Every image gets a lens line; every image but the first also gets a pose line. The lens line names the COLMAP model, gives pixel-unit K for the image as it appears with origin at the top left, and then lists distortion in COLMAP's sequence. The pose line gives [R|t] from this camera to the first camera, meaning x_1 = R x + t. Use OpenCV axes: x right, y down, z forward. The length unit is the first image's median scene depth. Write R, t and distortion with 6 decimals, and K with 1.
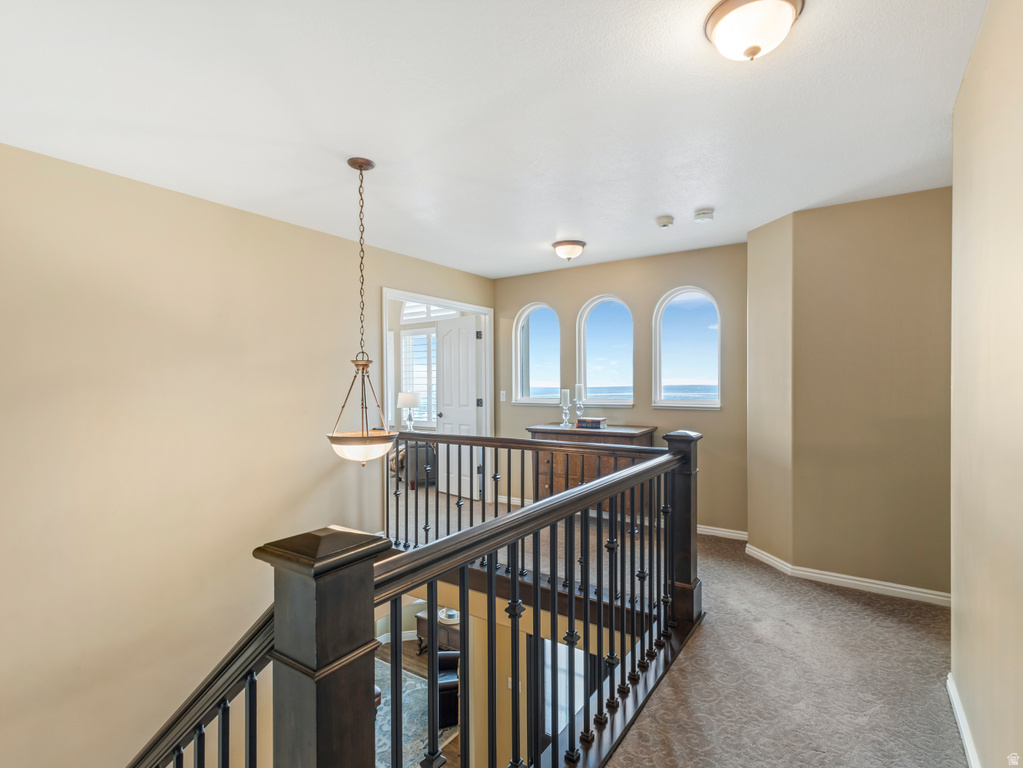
lens RADIAL K [[504.8, 0, 518.2], [0, 504.8, 385.5], [0, 0, 1]] dist [0.019165, -0.002433]
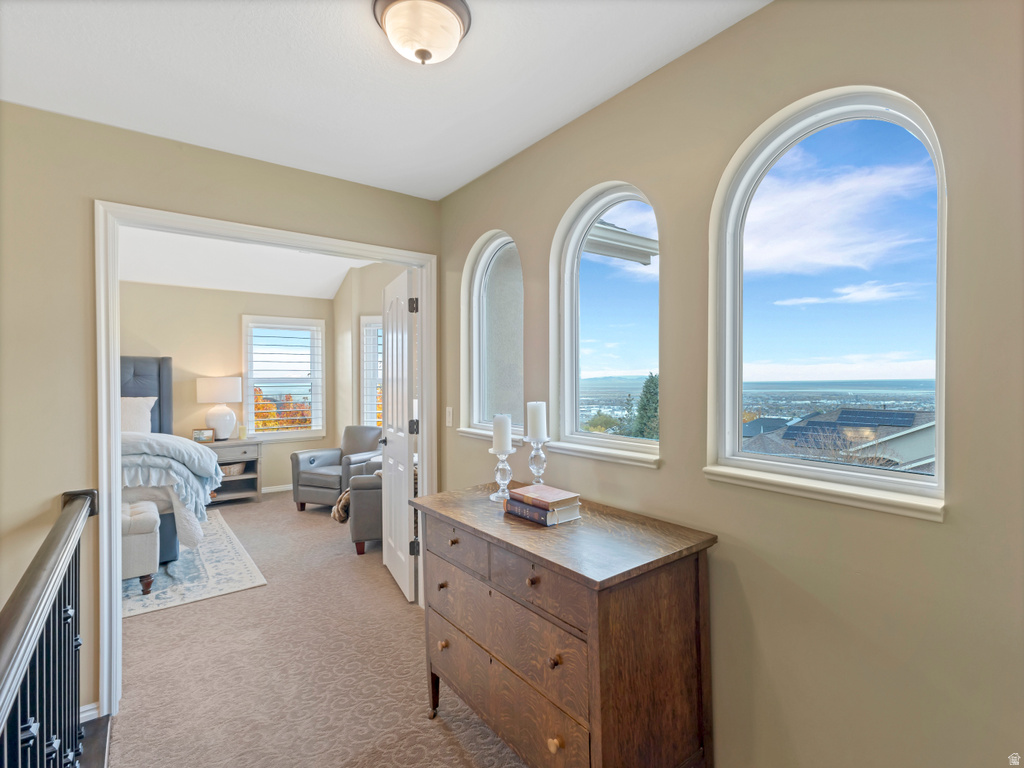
lens RADIAL K [[505.3, 0, 509.3], [0, 505.3, 378.8], [0, 0, 1]] dist [0.019165, -0.002433]
pose [[0.938967, 0.004393, -0.343979, 0.215152], [-0.005495, 0.999982, -0.002229, -0.018507], [0.343963, 0.003983, 0.938975, 0.521165]]
